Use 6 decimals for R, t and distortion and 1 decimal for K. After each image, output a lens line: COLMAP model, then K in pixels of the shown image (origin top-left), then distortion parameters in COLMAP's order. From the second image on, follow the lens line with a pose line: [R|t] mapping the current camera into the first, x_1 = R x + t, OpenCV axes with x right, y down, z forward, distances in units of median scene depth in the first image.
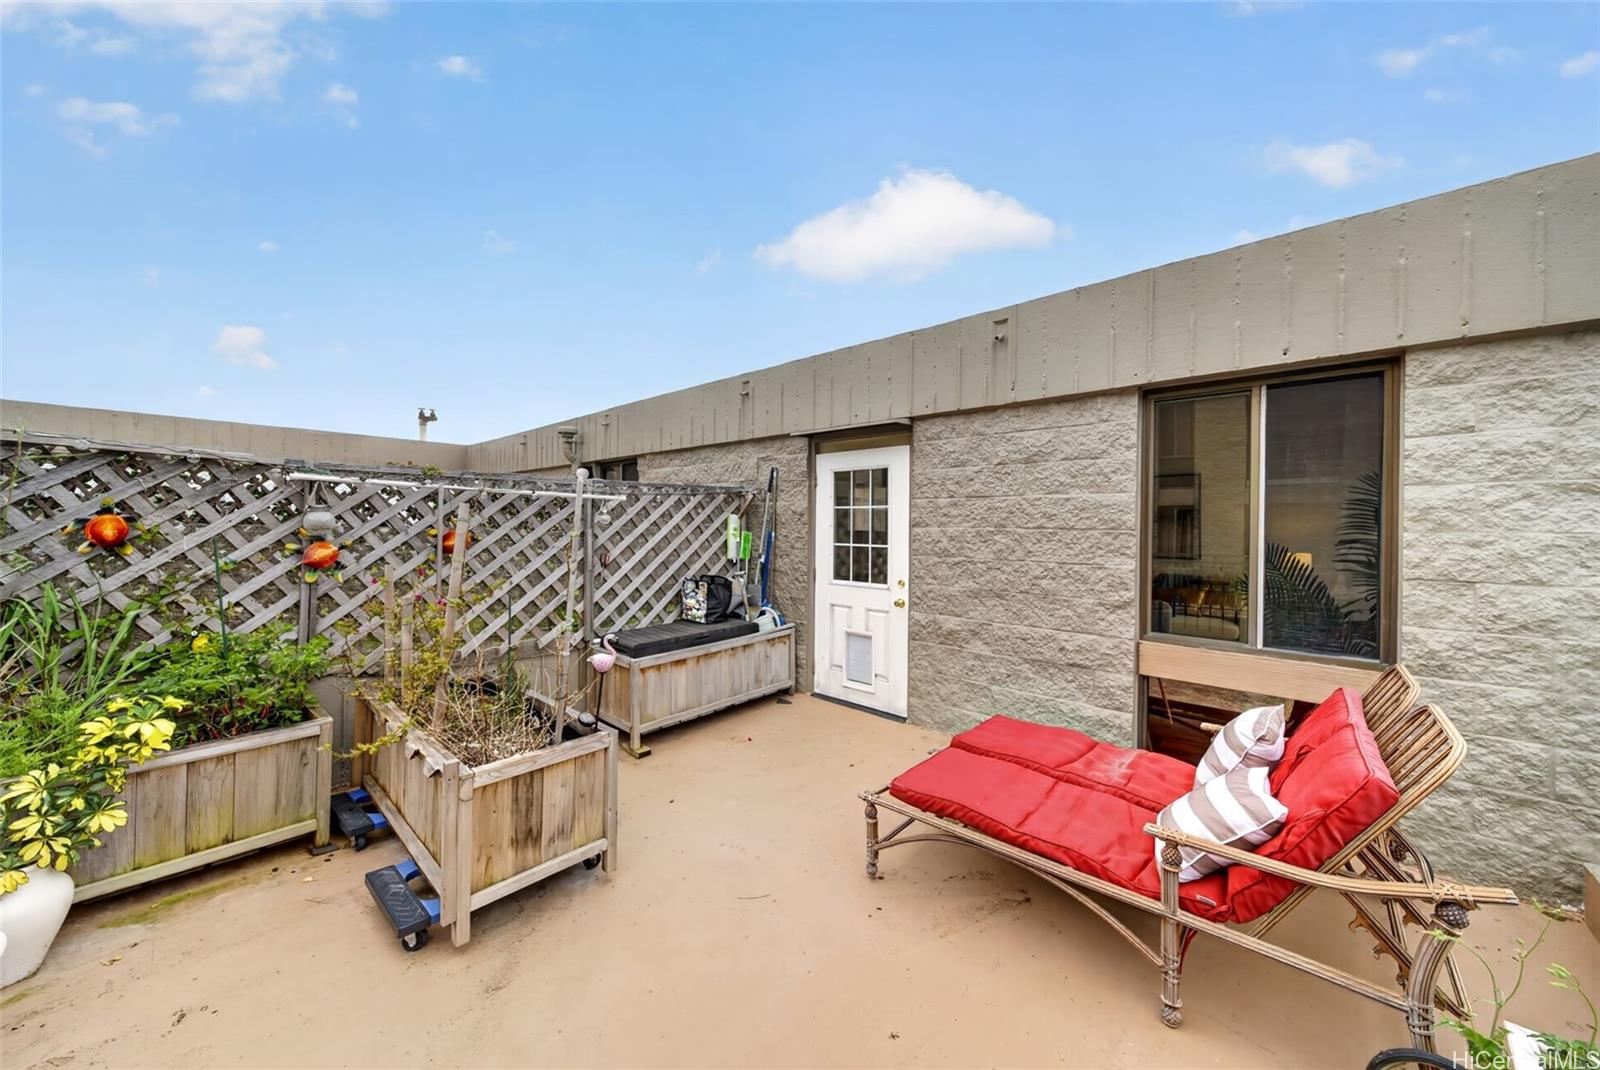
lens RADIAL K [[571.5, 0, 795.1], [0, 571.5, 524.8], [0, 0, 1]] dist [0.002190, -0.000970]
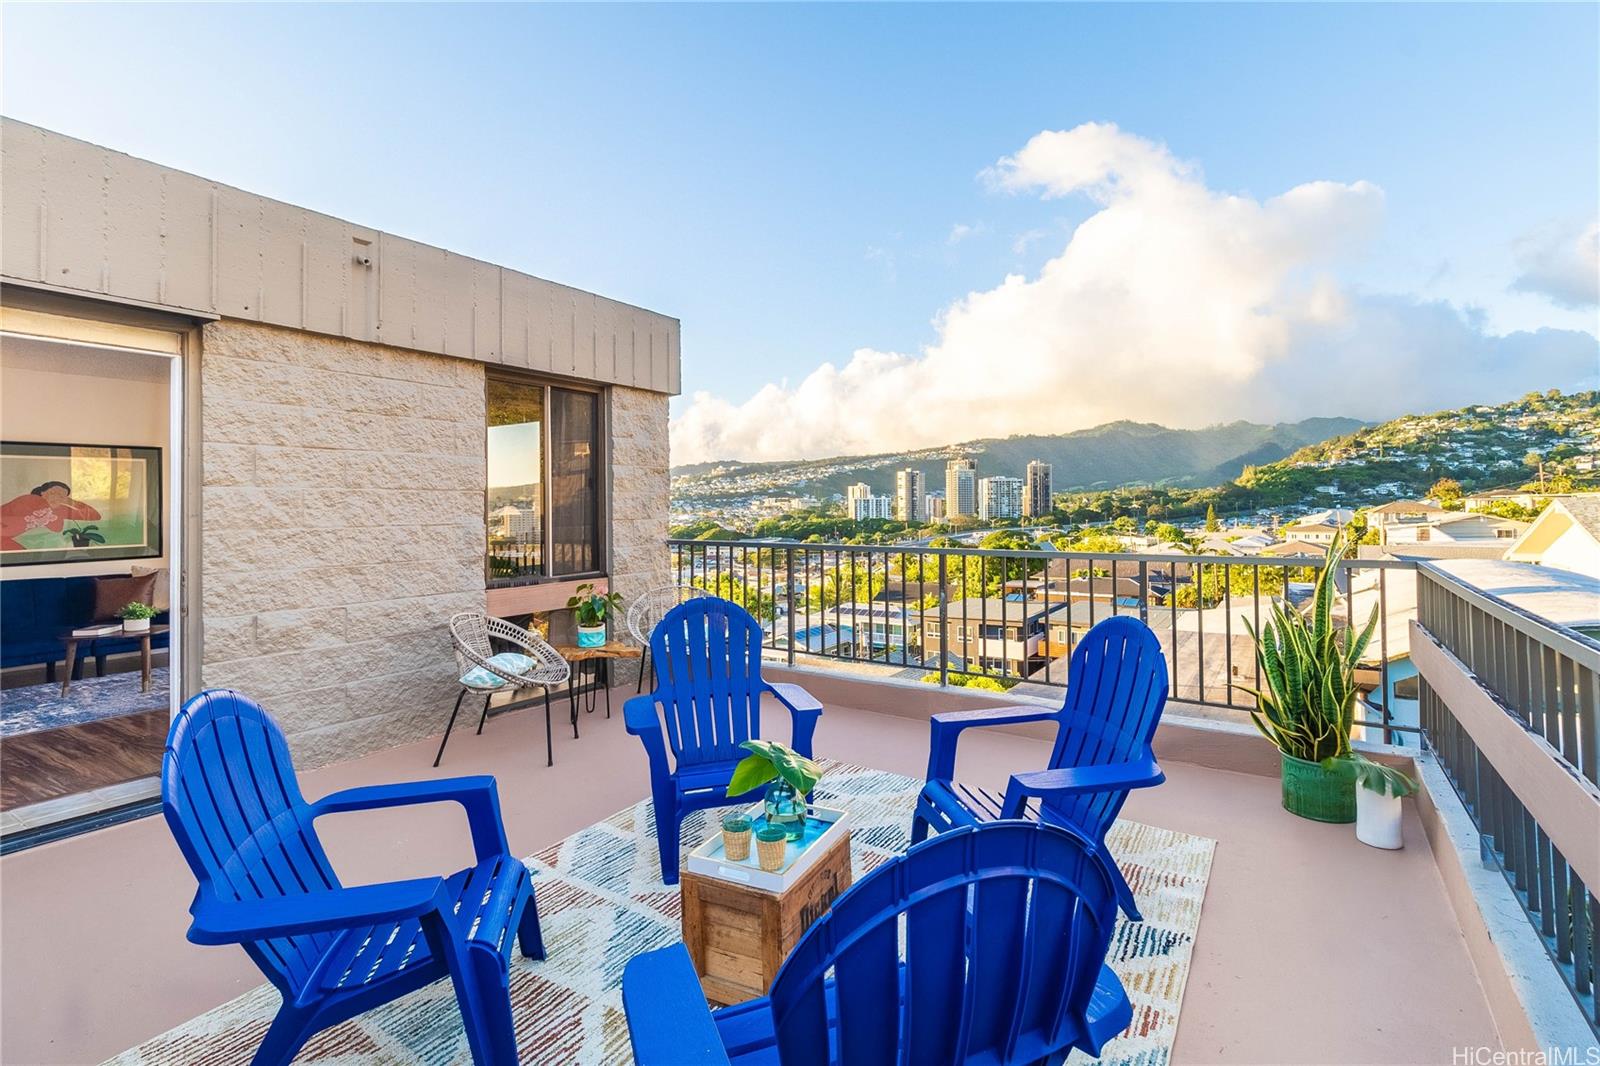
lens RADIAL K [[744.6, 0, 794.9], [0, 744.6, 524.6], [0, 0, 1]] dist [0.000610, 0.000206]
pose [[-0.146084, -0.021765, 0.989033, -0.809753], [0.017830, 0.999538, 0.024630, 0.043514], [-0.989111, 0.021233, -0.145628, 0.534780]]
